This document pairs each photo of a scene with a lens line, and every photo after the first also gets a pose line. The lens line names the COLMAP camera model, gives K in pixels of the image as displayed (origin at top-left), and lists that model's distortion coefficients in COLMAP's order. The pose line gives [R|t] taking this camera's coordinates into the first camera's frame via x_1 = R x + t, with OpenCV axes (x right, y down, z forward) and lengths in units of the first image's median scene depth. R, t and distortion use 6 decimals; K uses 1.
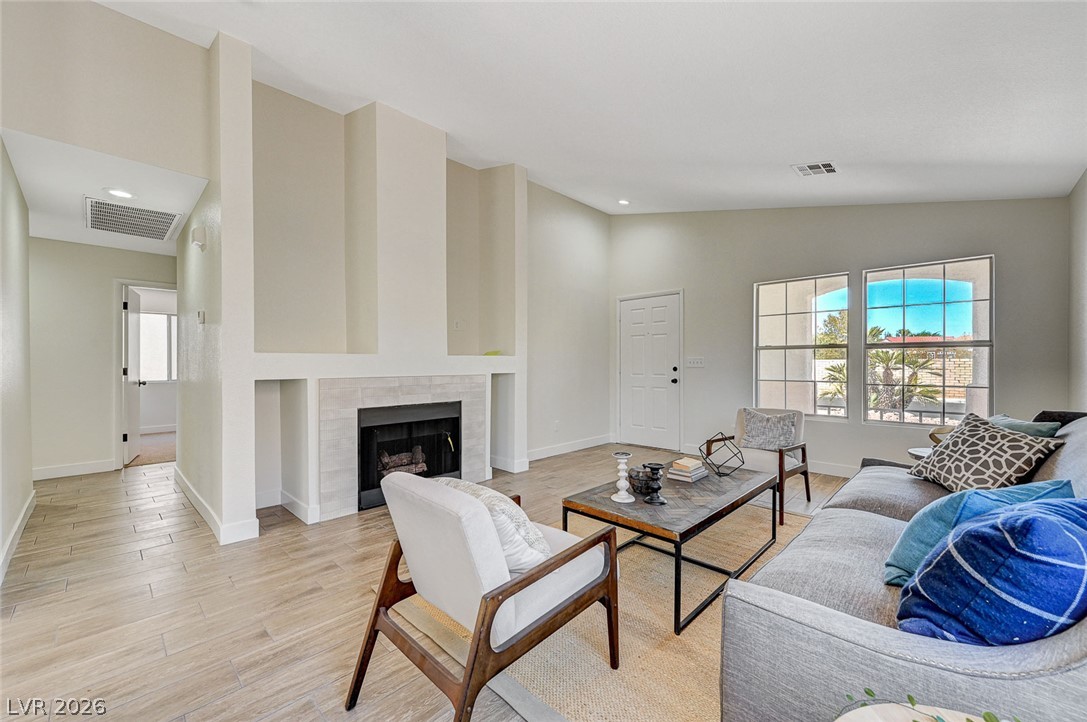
lens RADIAL K [[432.6, 0, 548.7], [0, 432.6, 363.1], [0, 0, 1]] dist [0.000798, 0.000168]
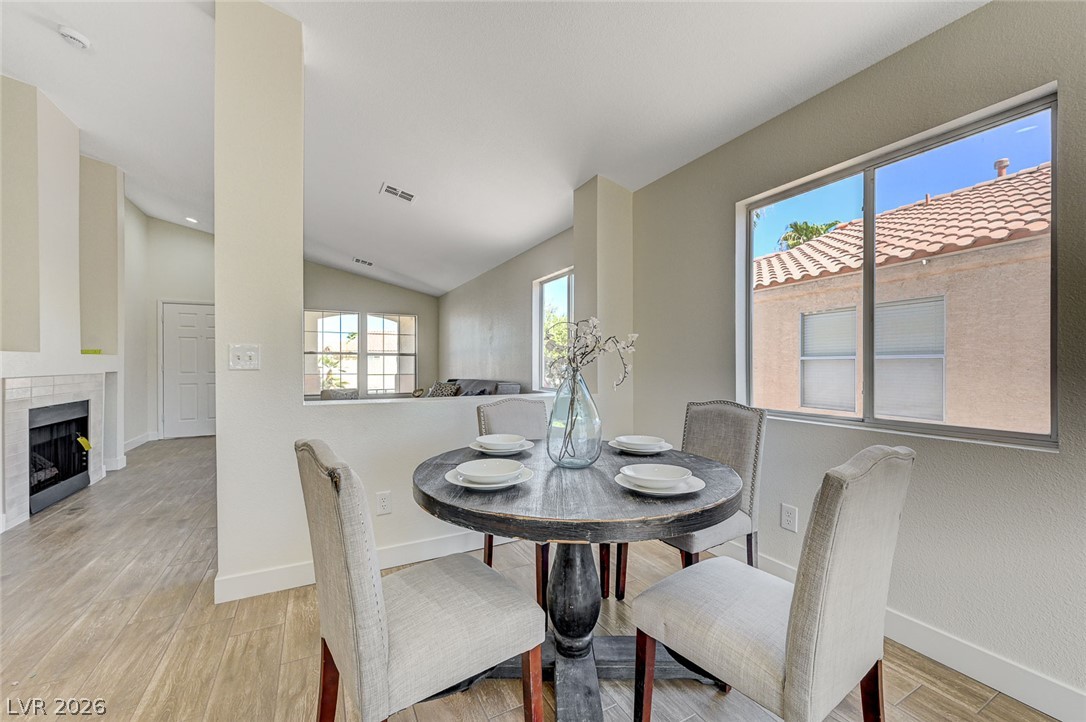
lens RADIAL K [[432.2, 0, 548.2], [0, 432.2, 363.1], [0, 0, 1]] dist [0.000798, 0.000168]
pose [[0.304781, 0.003327, 0.952417, -0.855542], [-0.002741, 0.999993, -0.002616, 0.002201], [-0.952419, -0.001813, 0.304788, -0.326561]]
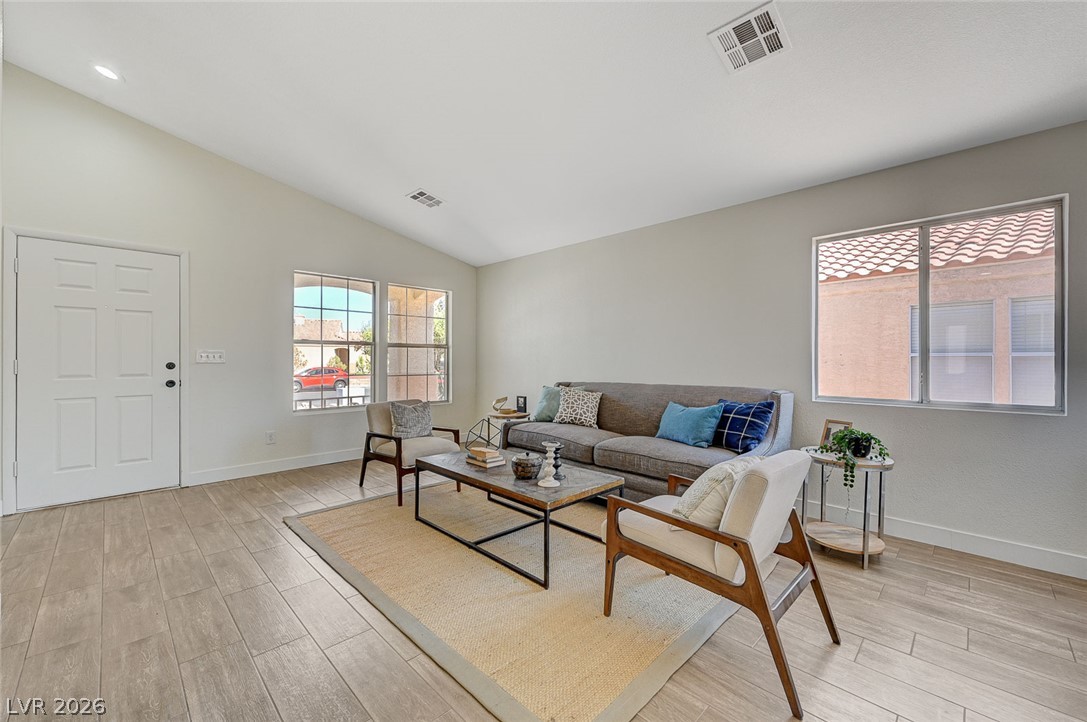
lens RADIAL K [[432.6, 0, 548.7], [0, 432.6, 363.1], [0, 0, 1]] dist [0.000798, 0.000168]
pose [[0.017784, -0.009652, 0.999795, -0.524706], [-0.006028, 0.999934, 0.009760, -0.001645], [-0.999824, -0.006200, 0.017724, 0.563242]]
